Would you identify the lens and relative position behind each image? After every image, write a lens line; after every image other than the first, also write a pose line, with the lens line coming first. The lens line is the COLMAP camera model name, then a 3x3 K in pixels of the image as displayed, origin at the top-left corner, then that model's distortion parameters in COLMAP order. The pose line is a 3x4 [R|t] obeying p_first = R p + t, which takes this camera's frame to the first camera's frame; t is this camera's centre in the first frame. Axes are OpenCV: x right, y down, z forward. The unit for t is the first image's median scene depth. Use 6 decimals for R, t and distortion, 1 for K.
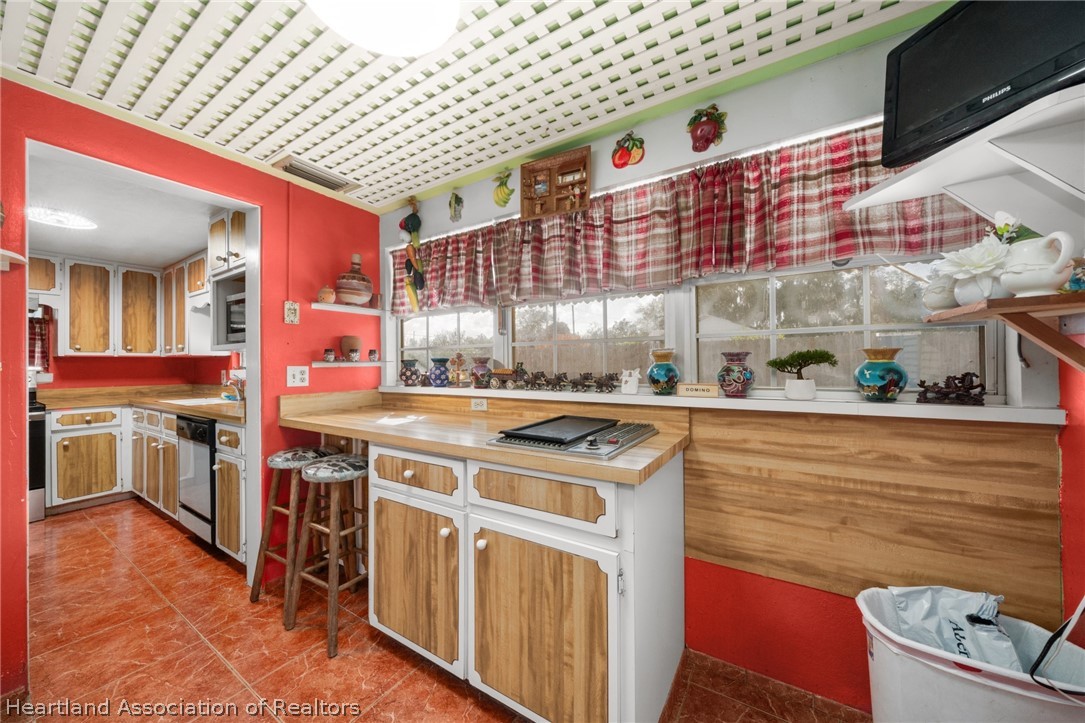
lens RADIAL K [[373.1, 0, 540.3], [0, 373.1, 367.9], [0, 0, 1]] dist [-0.000489, -0.000046]
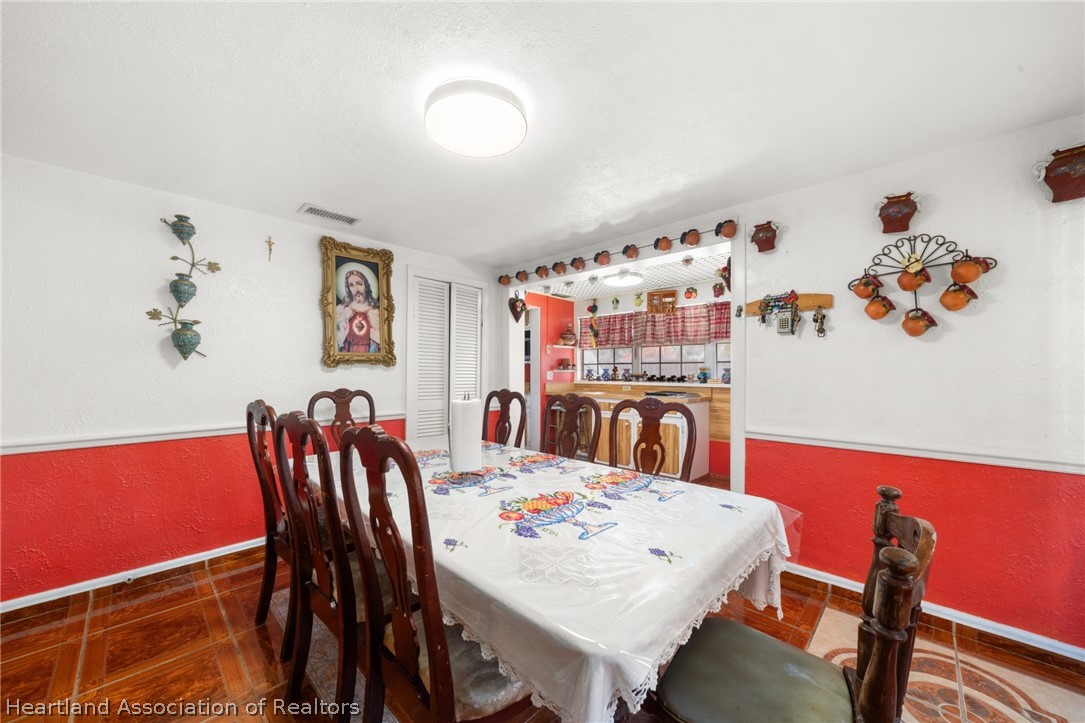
lens RADIAL K [[393.4, 0, 540.1], [0, 393.4, 372.9], [0, 0, 1]] dist [-0.000086, 0.000002]
pose [[0.979624, 0.012756, -0.200432, -0.215156], [-0.014037, 0.999889, -0.004974, 0.021400], [0.200347, 0.007687, 0.979695, -1.687104]]
